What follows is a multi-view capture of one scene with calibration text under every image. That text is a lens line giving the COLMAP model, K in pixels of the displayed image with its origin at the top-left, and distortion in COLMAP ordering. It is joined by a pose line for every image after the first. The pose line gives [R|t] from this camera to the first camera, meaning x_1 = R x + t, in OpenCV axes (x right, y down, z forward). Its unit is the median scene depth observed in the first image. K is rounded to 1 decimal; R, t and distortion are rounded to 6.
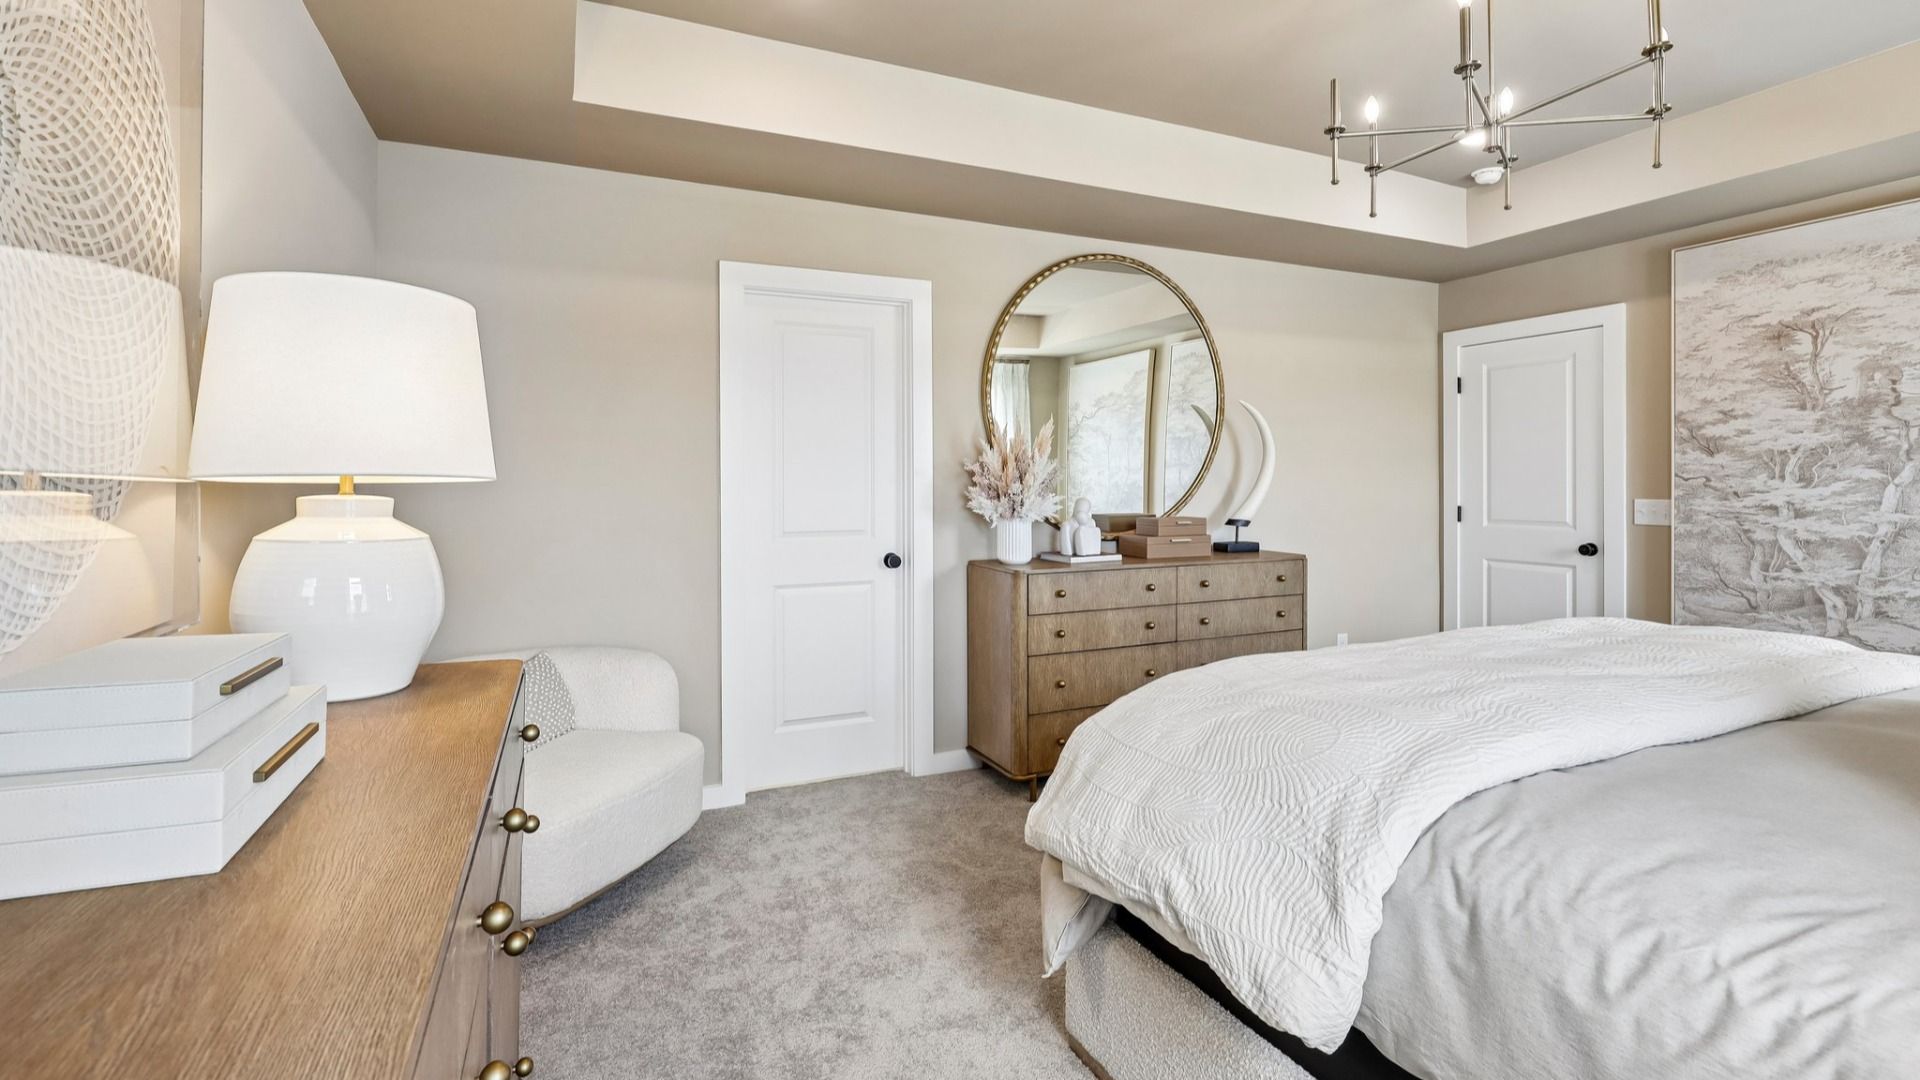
lens RADIAL K [[867.1, 0, 960.5], [0, 867.1, 474.7], [0, 0, 1]] dist [0.001236, 0.000188]
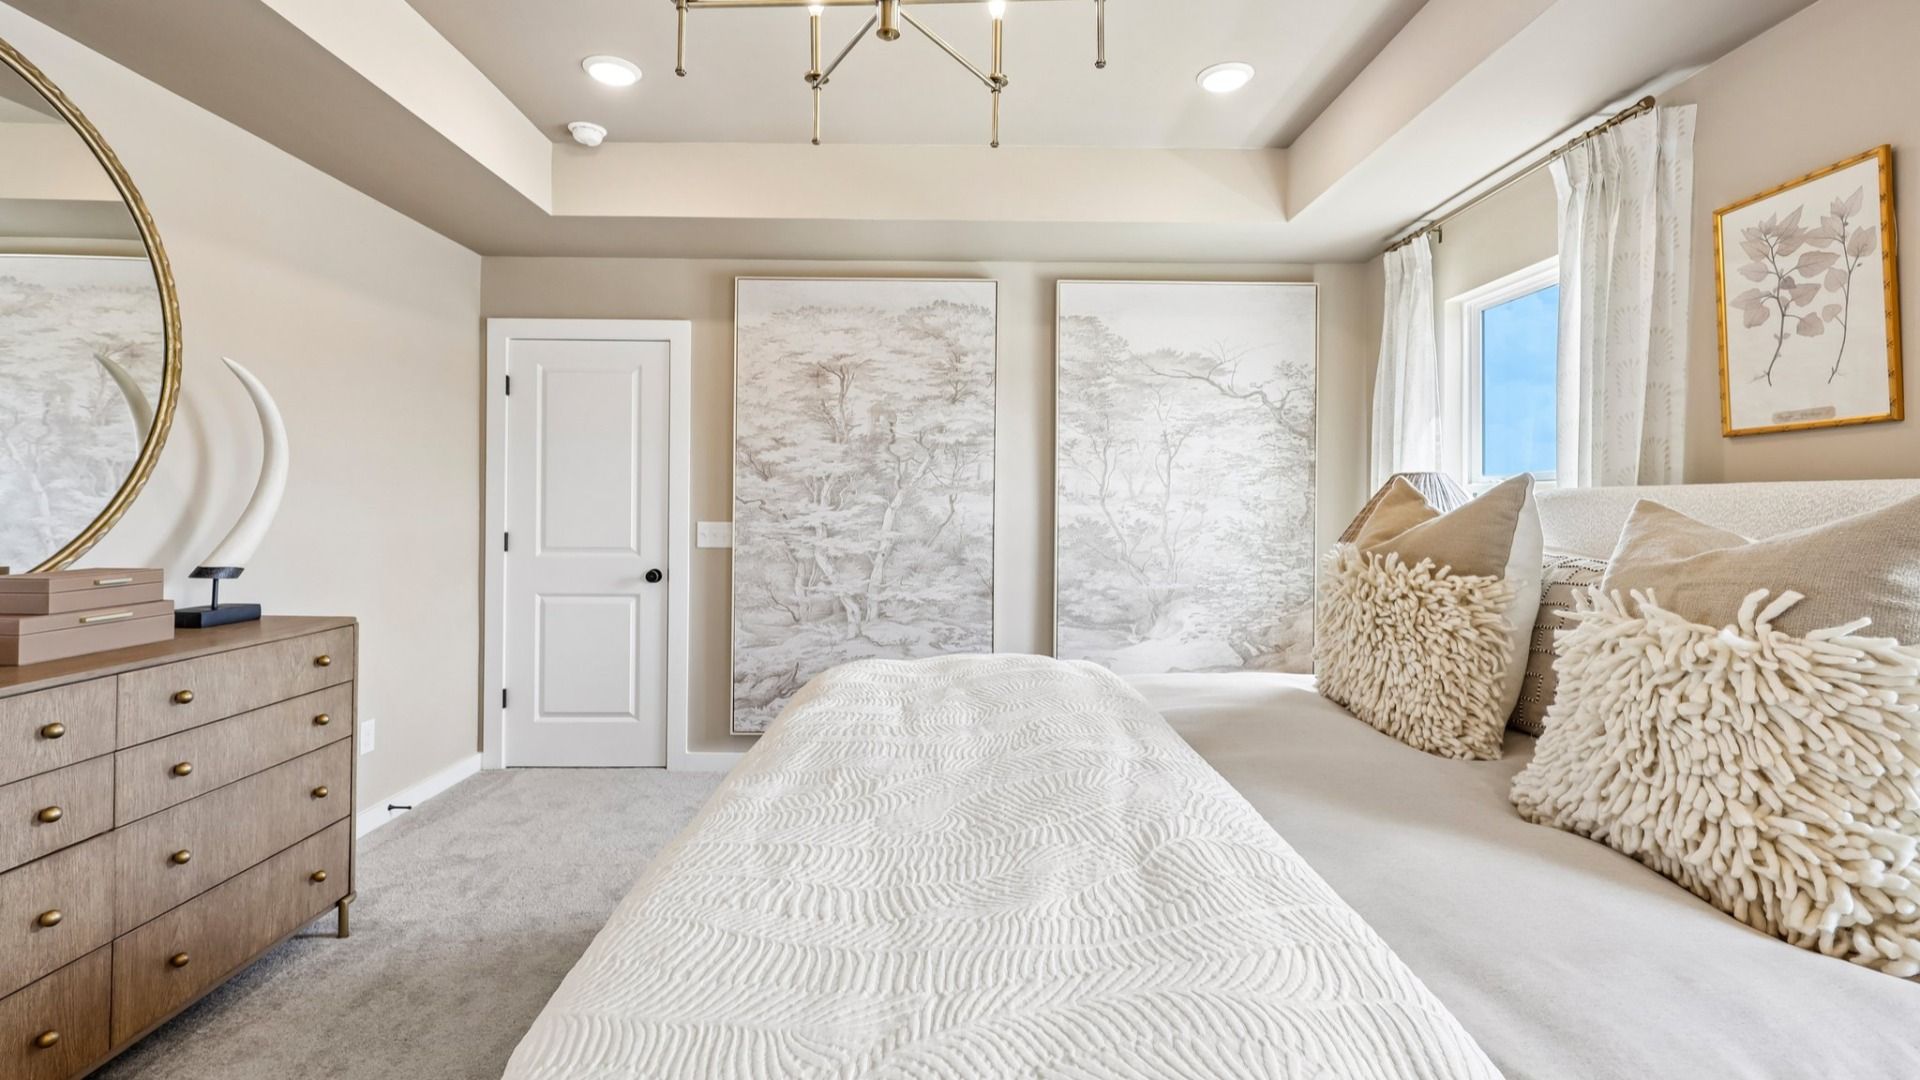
lens RADIAL K [[868.7, 0, 959.9], [0, 868.7, 503.4], [0, 0, 1]] dist [-0.000371, -0.000103]
pose [[0.403371, 0.006512, 0.915013, -0.005437], [-0.015023, 0.999887, -0.000493, 0.003577], [-0.914913, -0.013548, 0.403424, 0.371674]]
